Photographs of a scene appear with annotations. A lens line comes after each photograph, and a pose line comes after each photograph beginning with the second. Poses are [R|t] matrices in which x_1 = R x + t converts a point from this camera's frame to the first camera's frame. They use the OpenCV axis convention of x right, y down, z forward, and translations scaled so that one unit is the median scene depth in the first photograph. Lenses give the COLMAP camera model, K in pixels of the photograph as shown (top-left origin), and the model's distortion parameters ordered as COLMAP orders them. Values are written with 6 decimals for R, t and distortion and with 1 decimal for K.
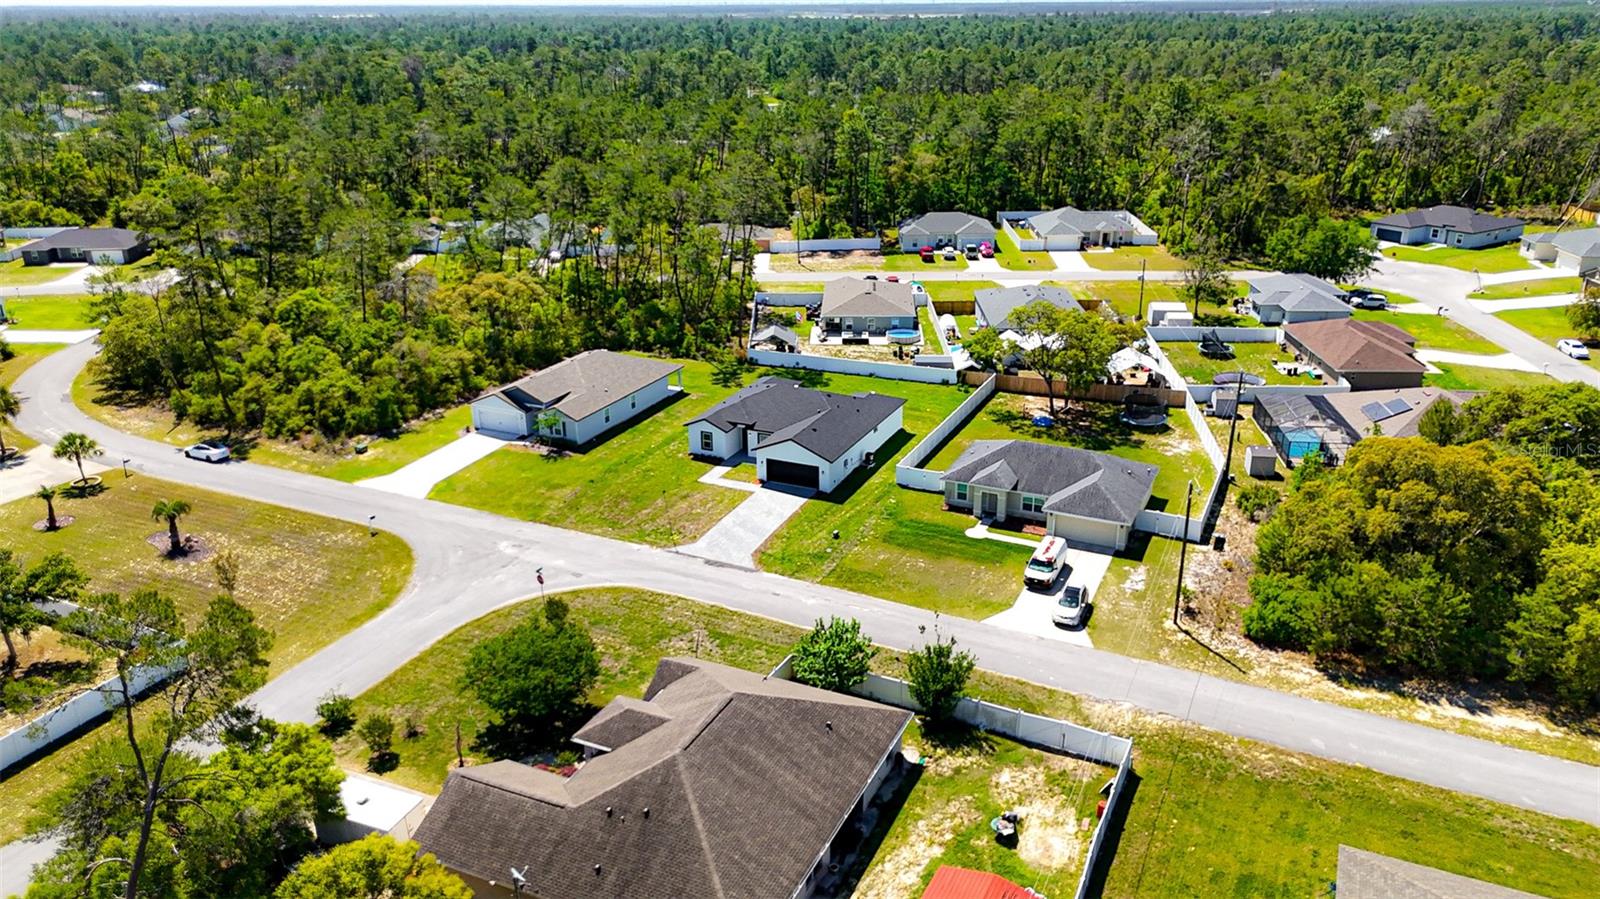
lens RADIAL K [[1174.2, 0, 802.6], [0, 1174.2, 454.3], [0, 0, 1]] dist [0.072983, -0.077670]
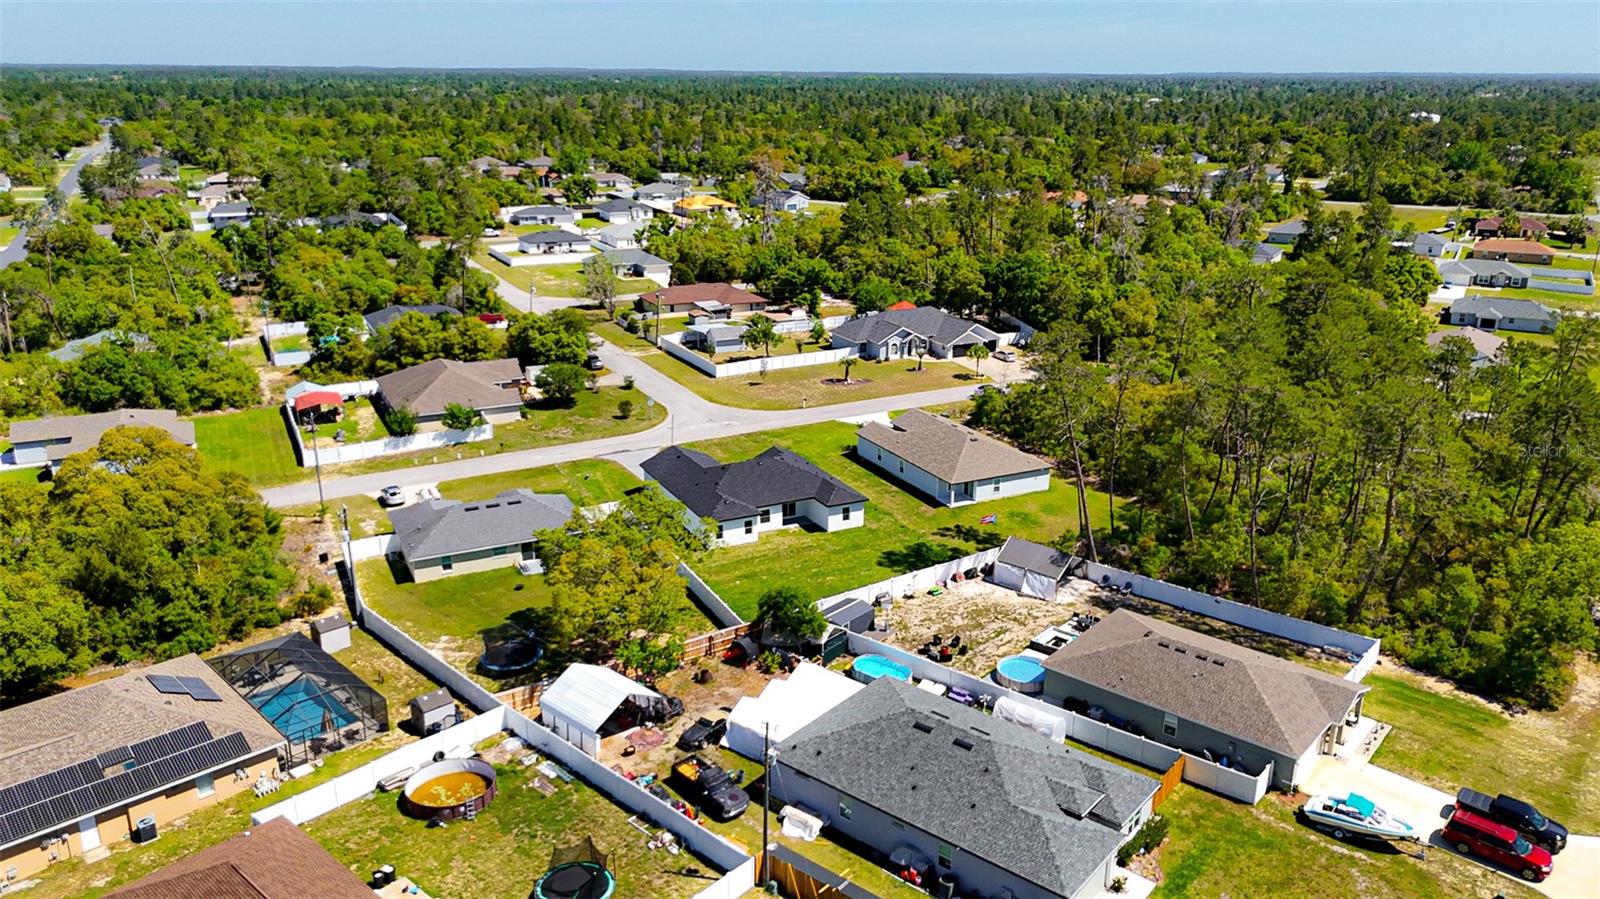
lens RADIAL K [[1174.2, 0, 808.2], [0, 1174.2, 455.1], [0, 0, 1]] dist [0.072983, -0.077670]
pose [[-0.613076, 0.238161, -0.753271, 0.743206], [-0.288107, 0.820415, 0.493876, -0.583622], [0.735617, 0.519806, -0.434361, 1.463946]]
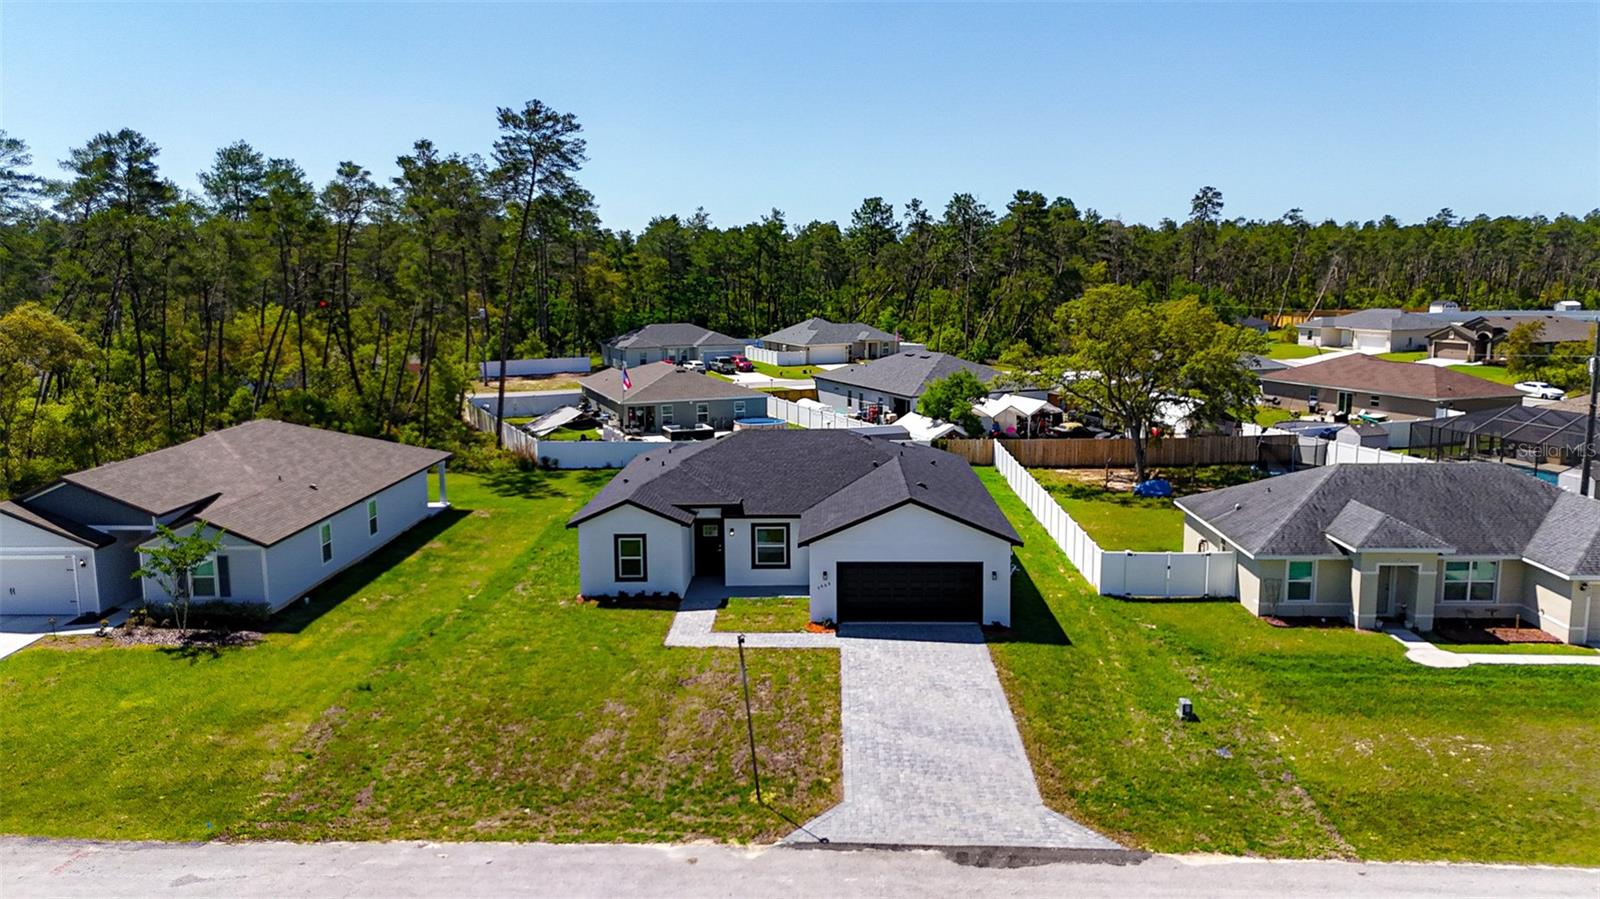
lens RADIAL K [[1174.2, 0, 808.3], [0, 1174.2, 446.1], [0, 0, 1]] dist [0.072983, -0.077670]
pose [[0.915282, -0.060453, 0.398252, -0.177862], [0.144268, 0.972286, -0.183975, 0.033278], [-0.376093, 0.225844, 0.898637, 0.578138]]
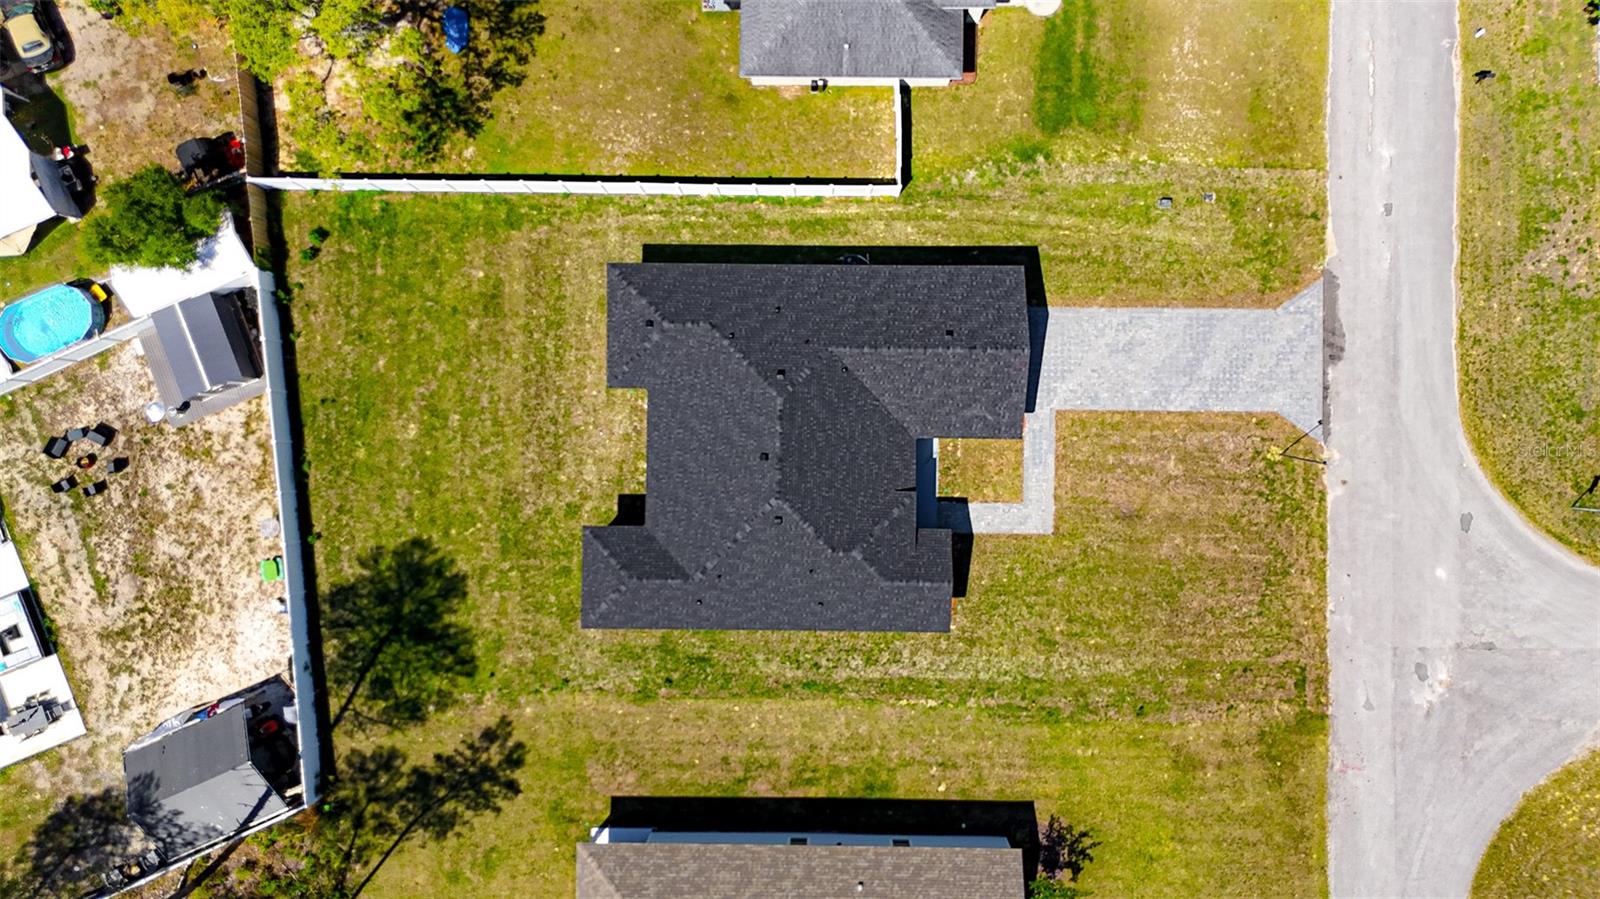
lens RADIAL K [[1174.2, 0, 810.5], [0, 1174.2, 445.9], [0, 0, 1]] dist [0.072983, -0.077670]
pose [[-0.414080, -0.910123, 0.014591, -0.014284], [0.340390, -0.139961, 0.929809, -0.466569], [-0.844199, 0.389983, 0.367752, 0.807926]]
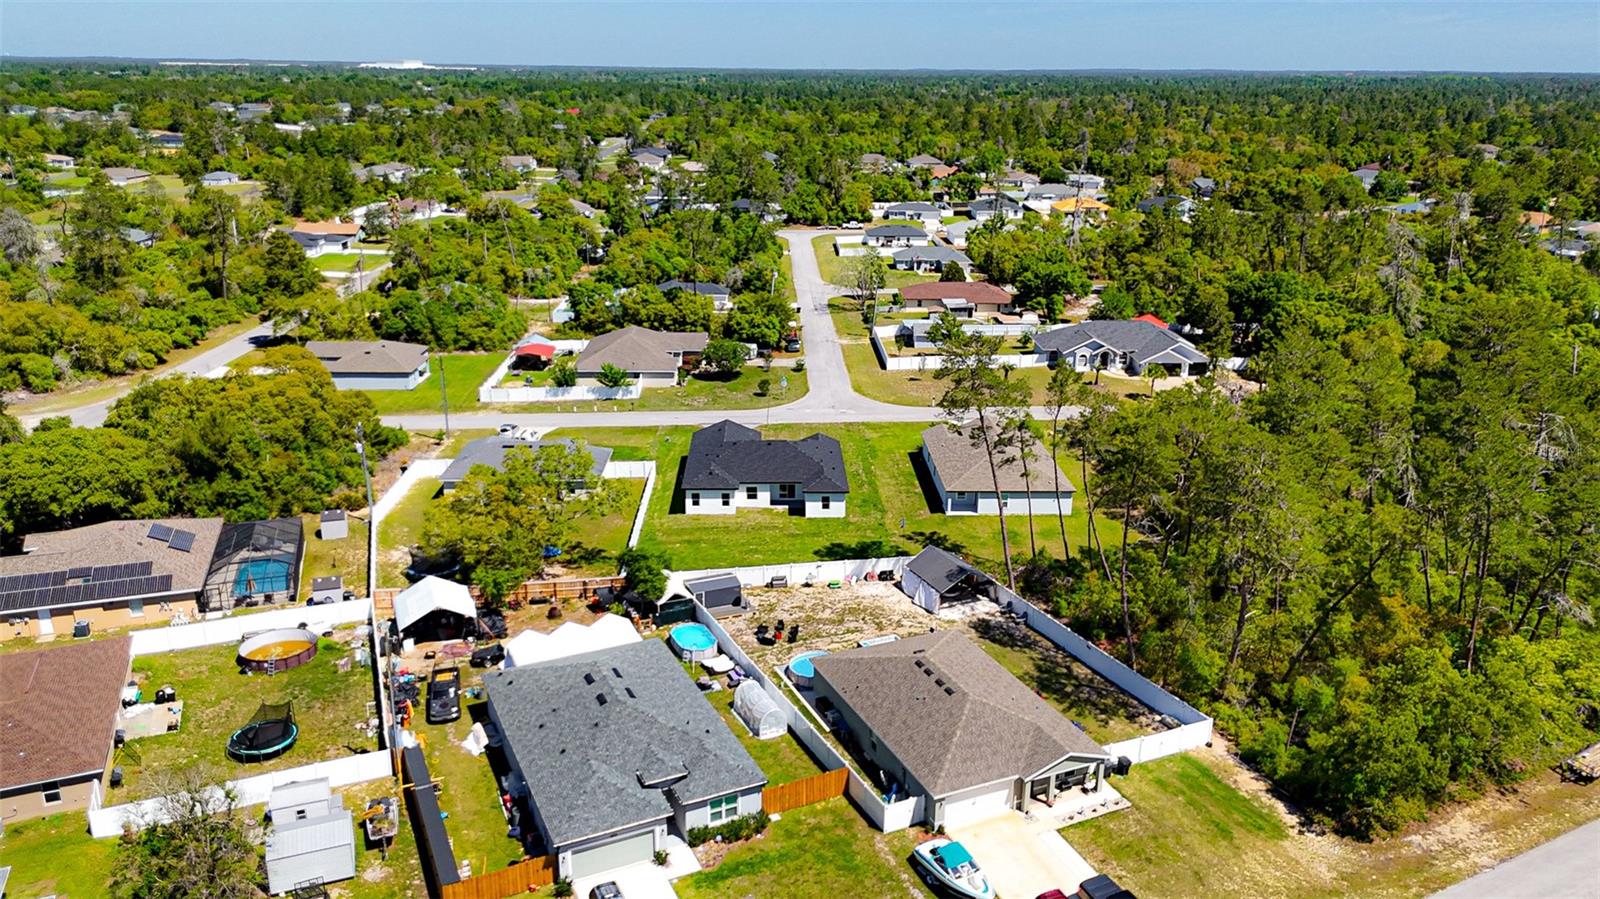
lens RADIAL K [[1174.2, 0, 806.7], [0, 1174.2, 457.6], [0, 0, 1]] dist [0.072983, -0.077670]
pose [[-0.891837, 0.131630, -0.432783, 0.433276], [-0.171135, 0.787442, 0.592156, -0.691069], [0.418737, 0.602170, -0.679743, 1.743664]]
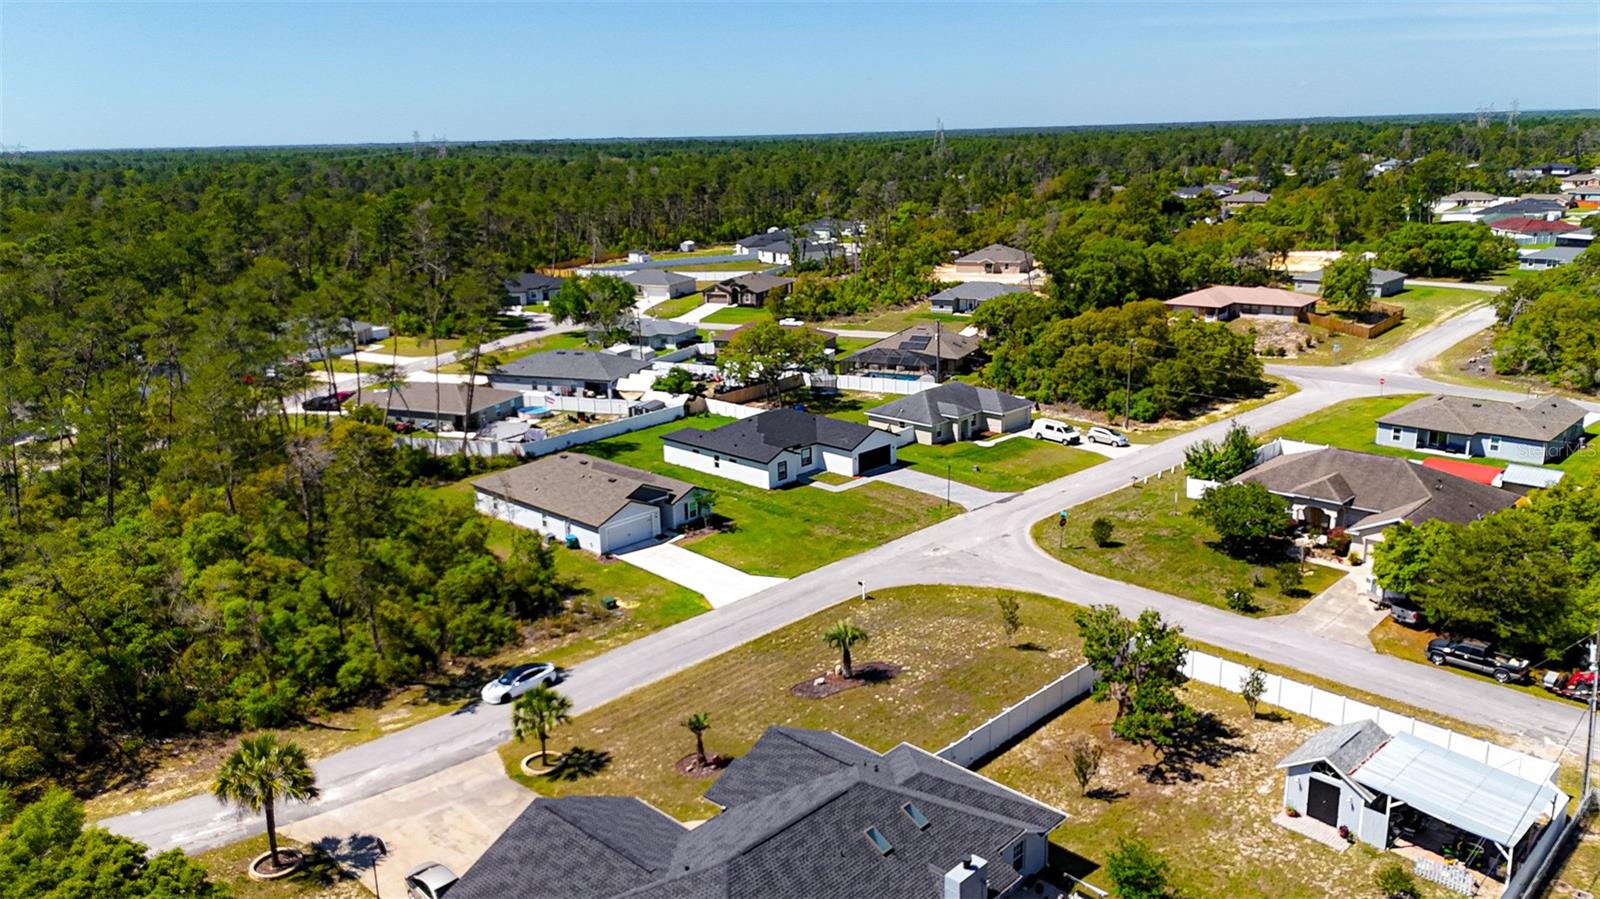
lens RADIAL K [[1174.2, 0, 805.1], [0, 1174.2, 449.8], [0, 0, 1]] dist [0.072983, -0.077670]
pose [[0.328582, -0.246097, 0.911850, -0.997698], [0.358701, 0.925634, 0.120560, -0.143696], [-0.873709, 0.287468, 0.392422, 0.536687]]
